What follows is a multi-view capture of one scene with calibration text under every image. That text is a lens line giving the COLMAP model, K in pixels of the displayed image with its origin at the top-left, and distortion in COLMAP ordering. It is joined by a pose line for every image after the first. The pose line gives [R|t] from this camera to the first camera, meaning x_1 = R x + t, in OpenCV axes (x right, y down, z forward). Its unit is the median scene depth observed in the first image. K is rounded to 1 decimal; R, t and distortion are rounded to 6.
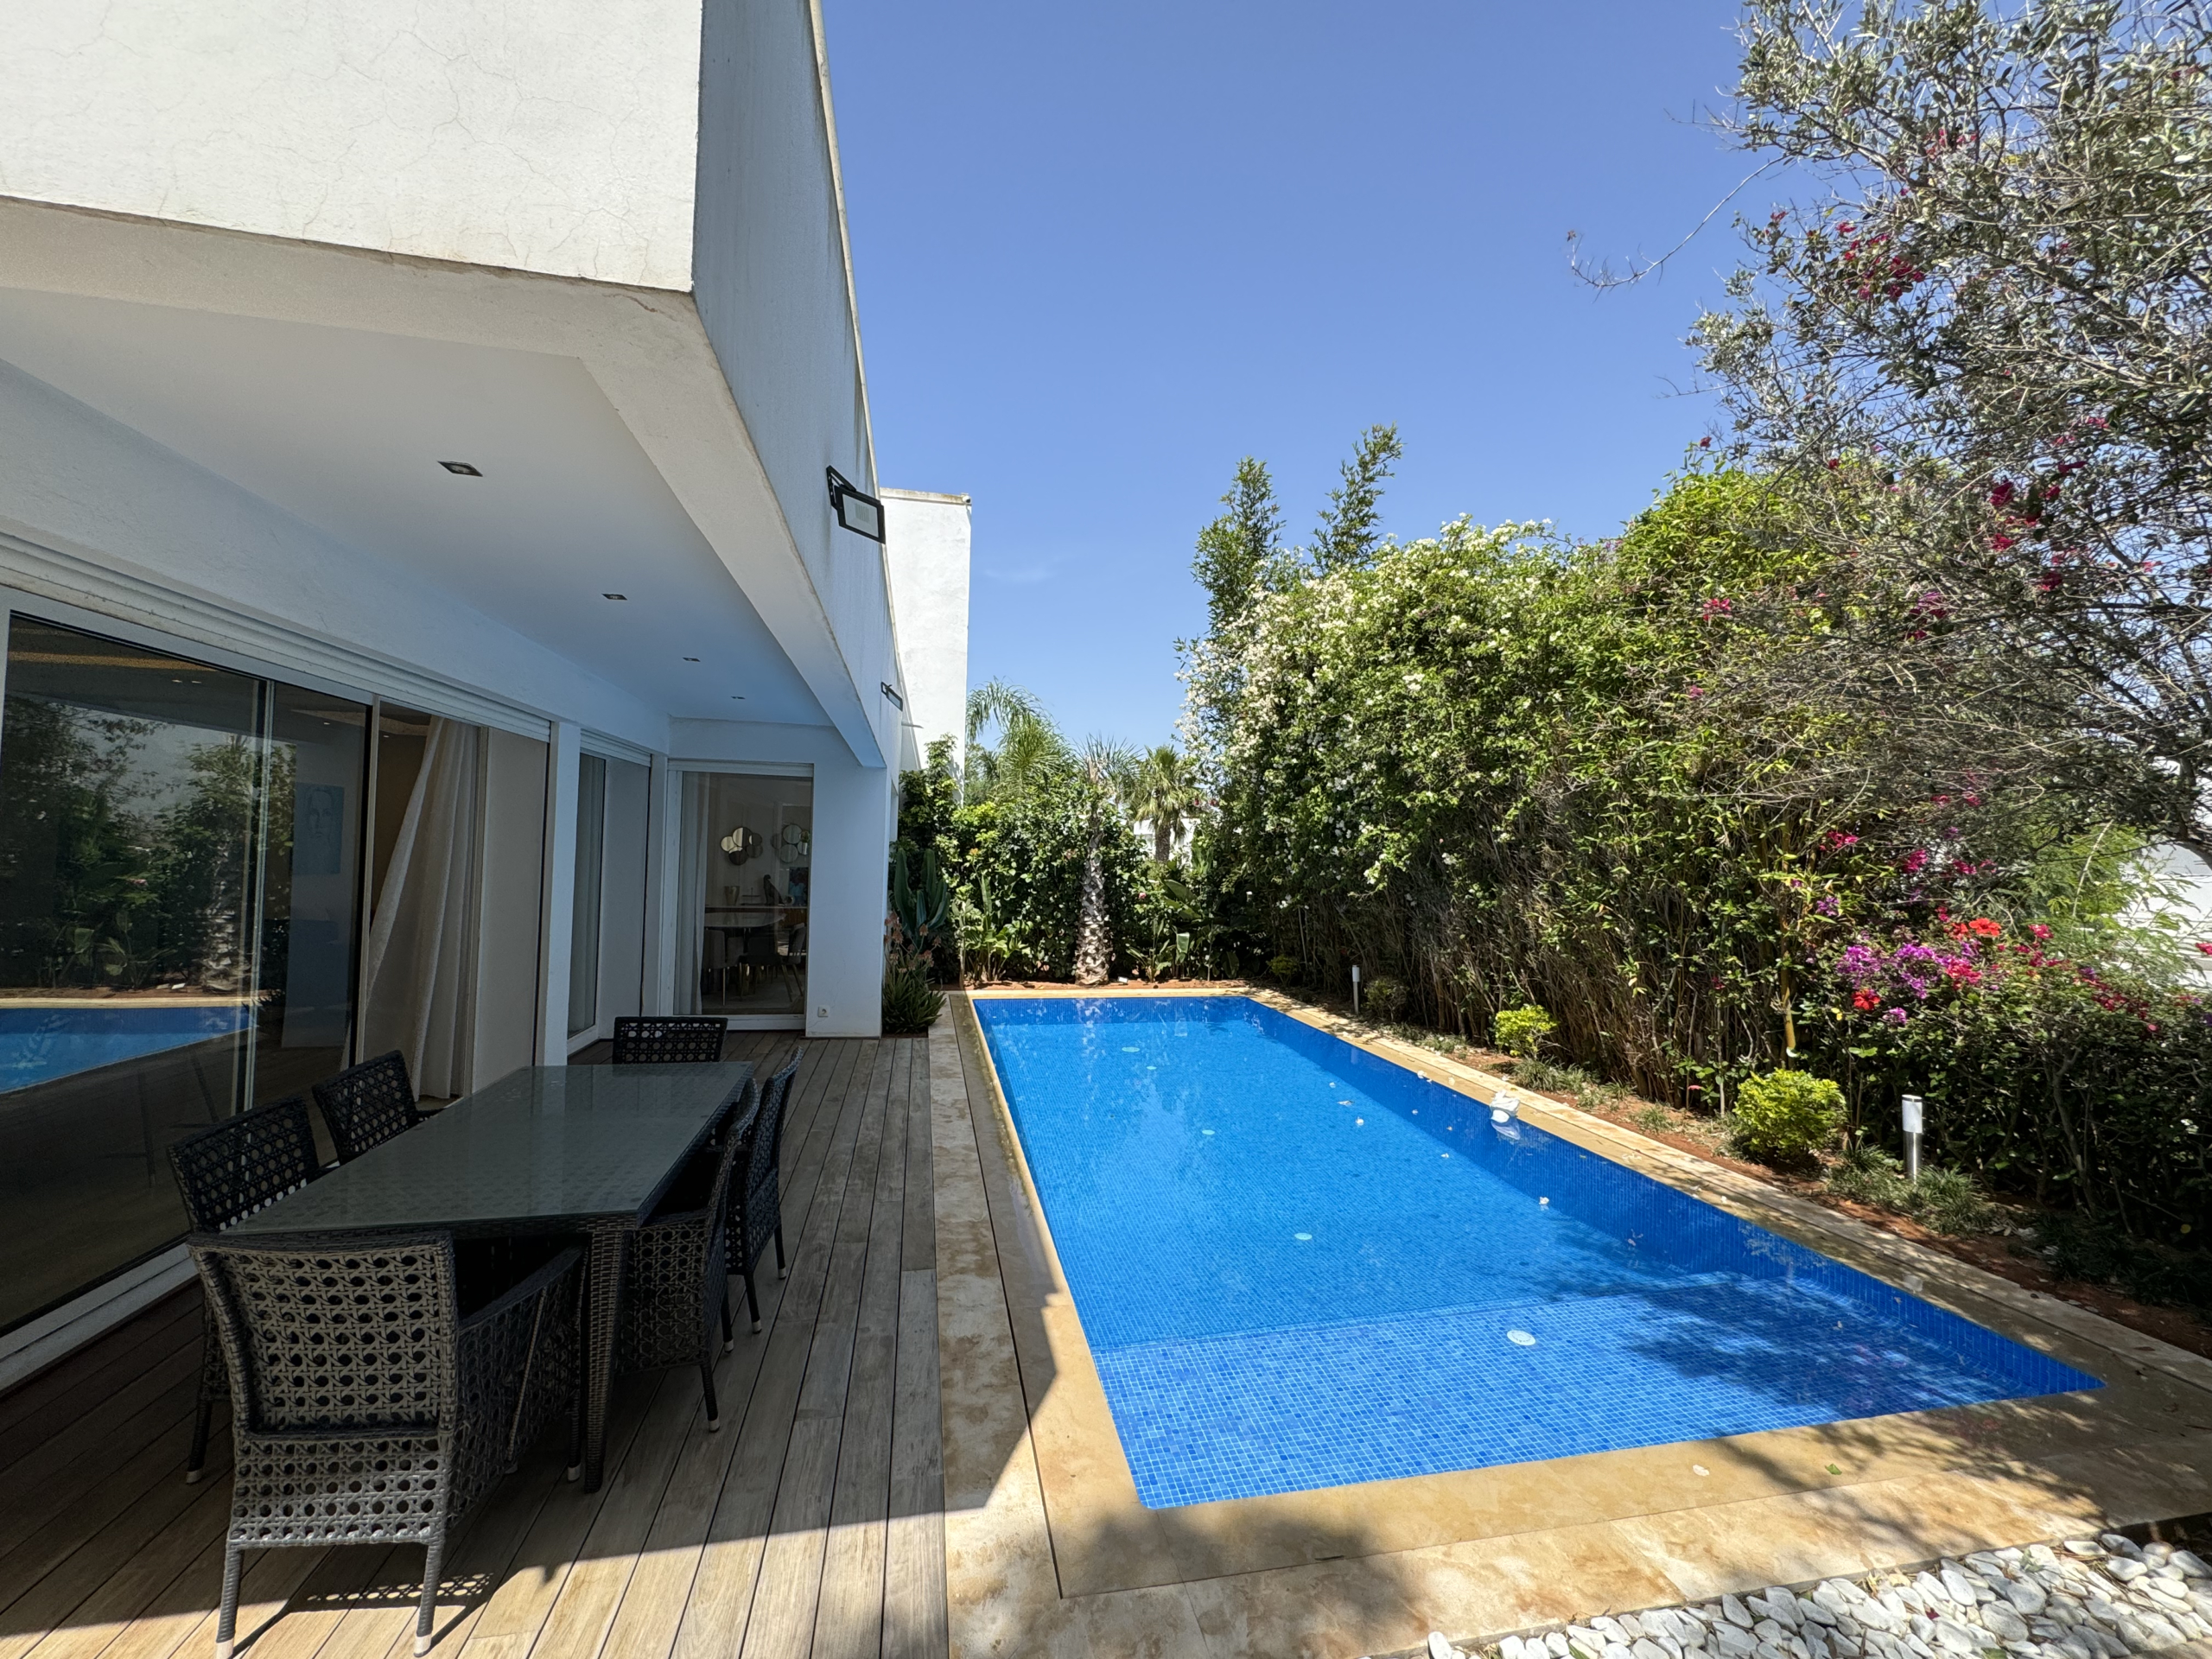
lens RADIAL K [[880.3, 0, 1106.0], [0, 880.3, 829.5], [0, 0, 1]] dist [-0.002300, 0.000305]
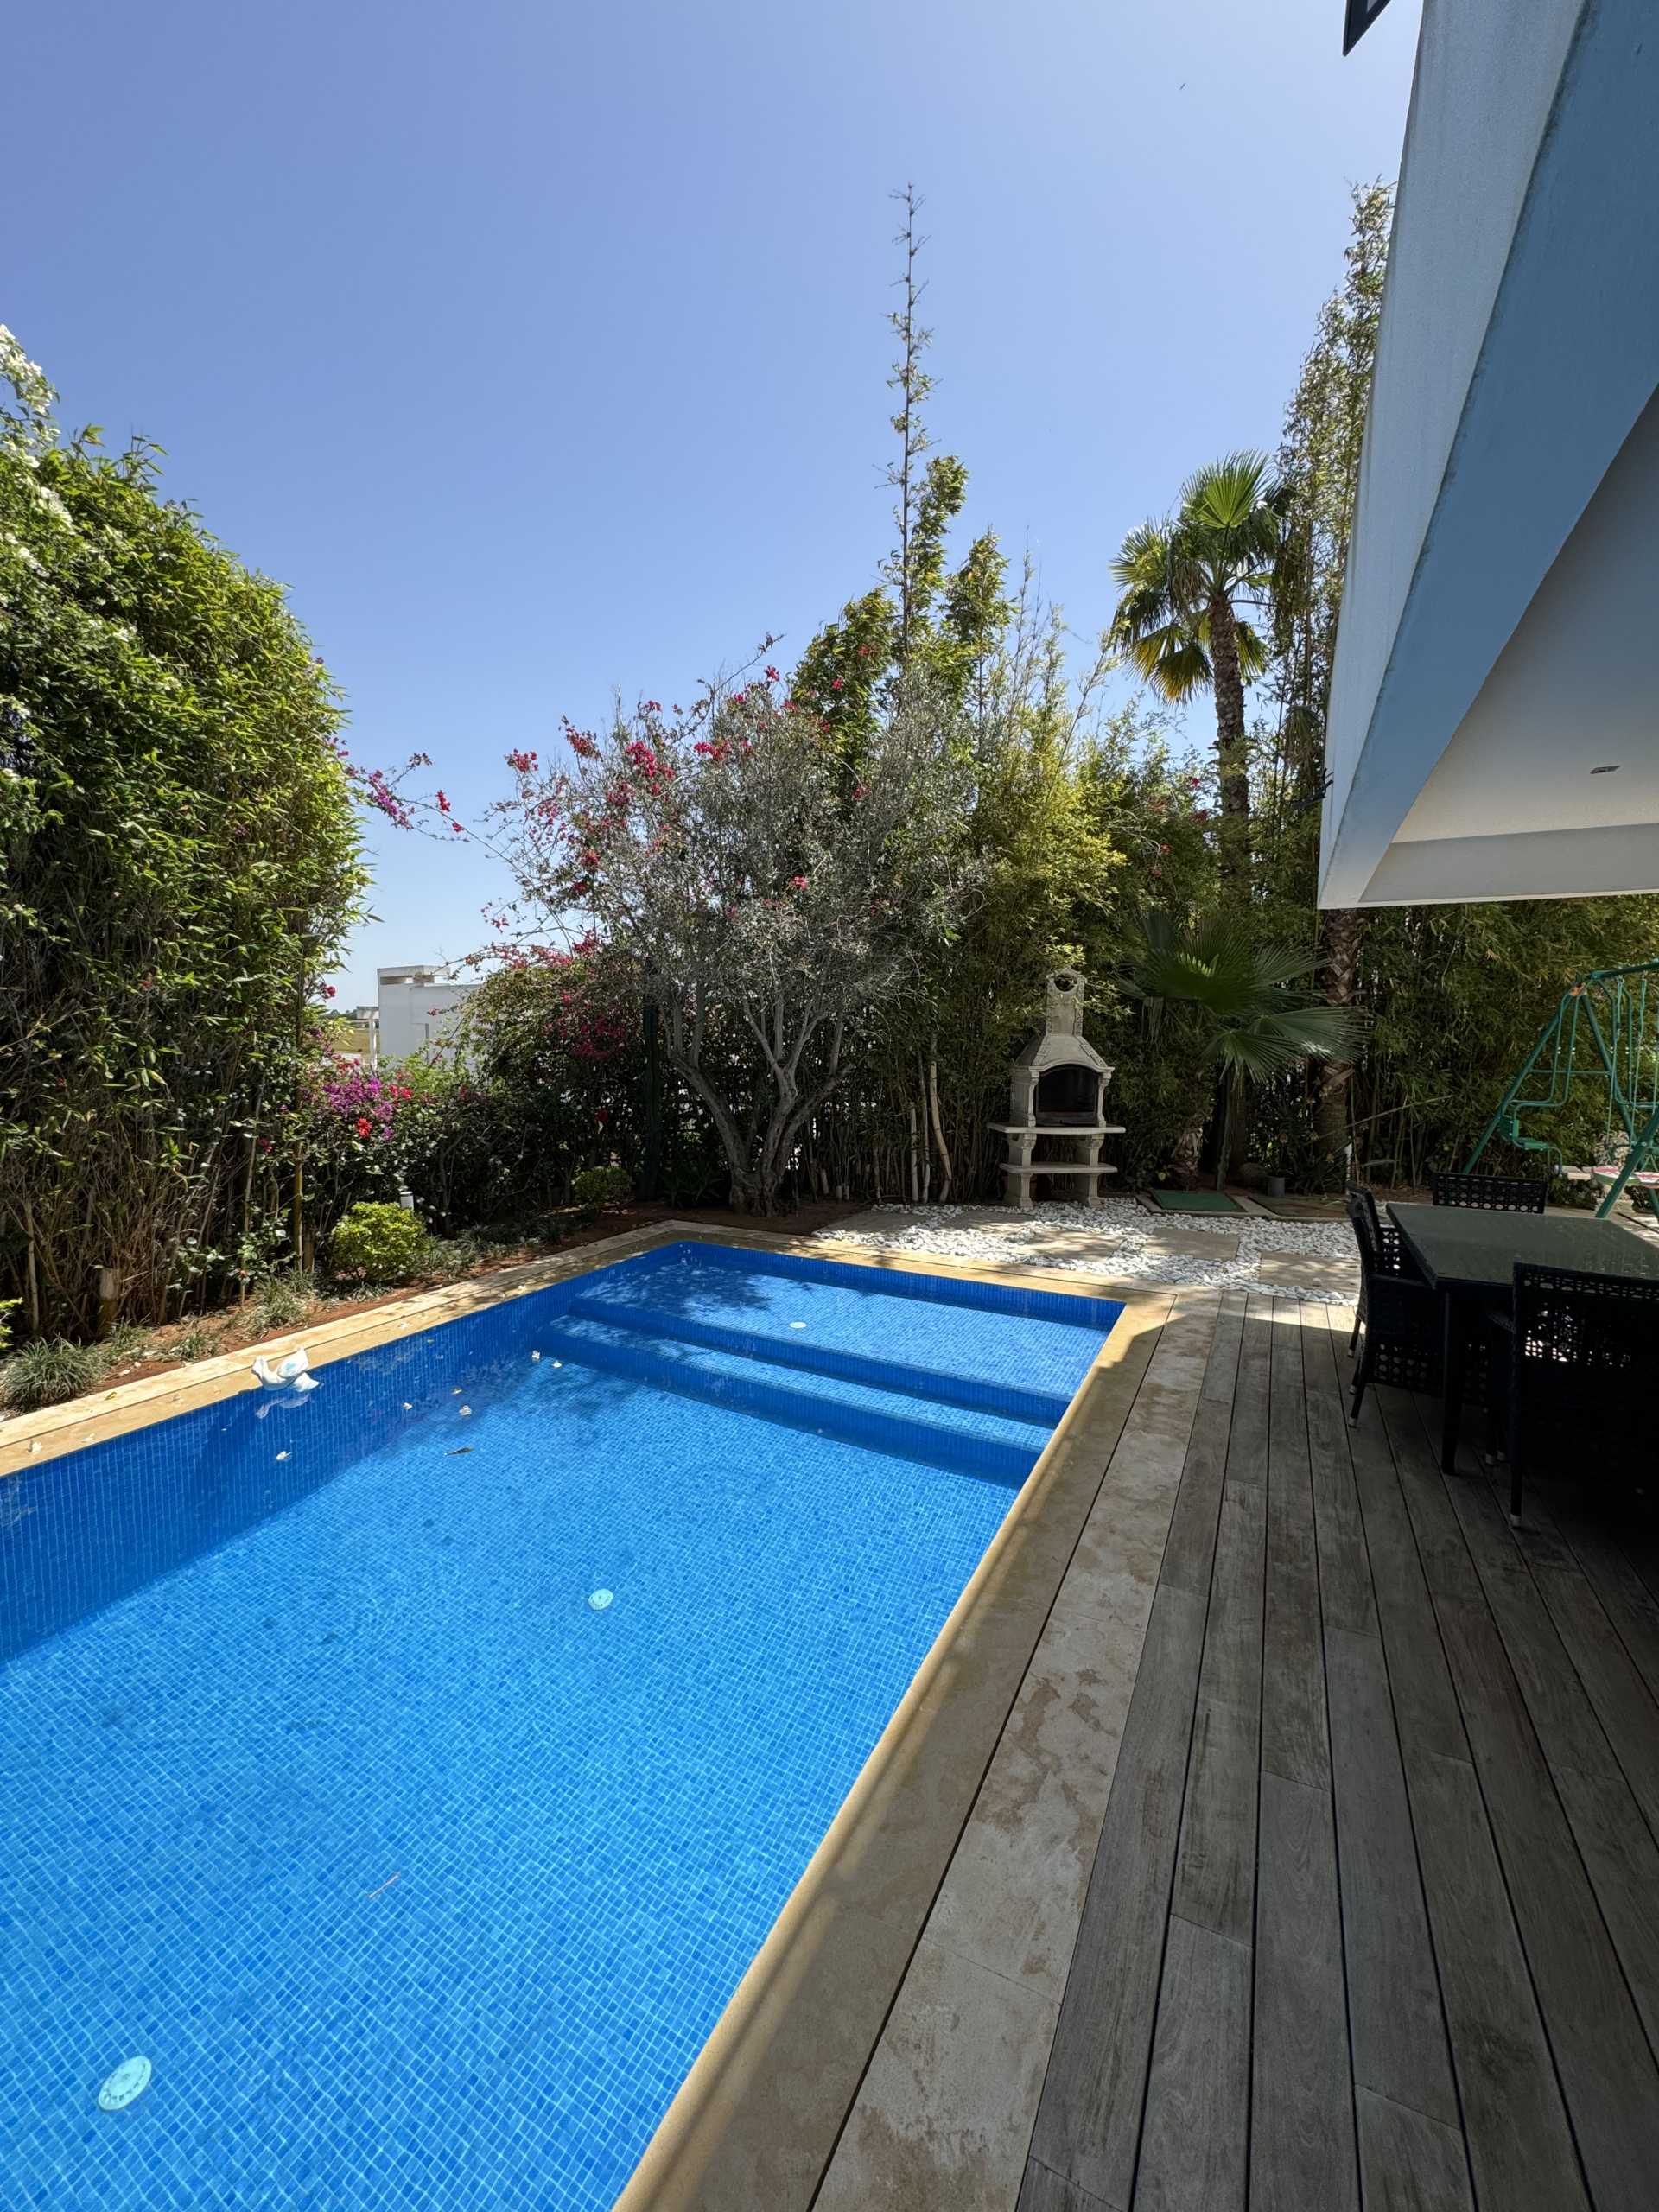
lens RADIAL K [[880.3, 0, 829.5], [0, 880.3, 1106.0], [0, 0, 1]] dist [-0.002300, 0.000305]
pose [[-0.780615, -0.072957, 0.620740, -0.360482], [-0.037125, 0.996823, 0.070473, 0.057547], [-0.623909, 0.031967, -0.780843, 1.573151]]
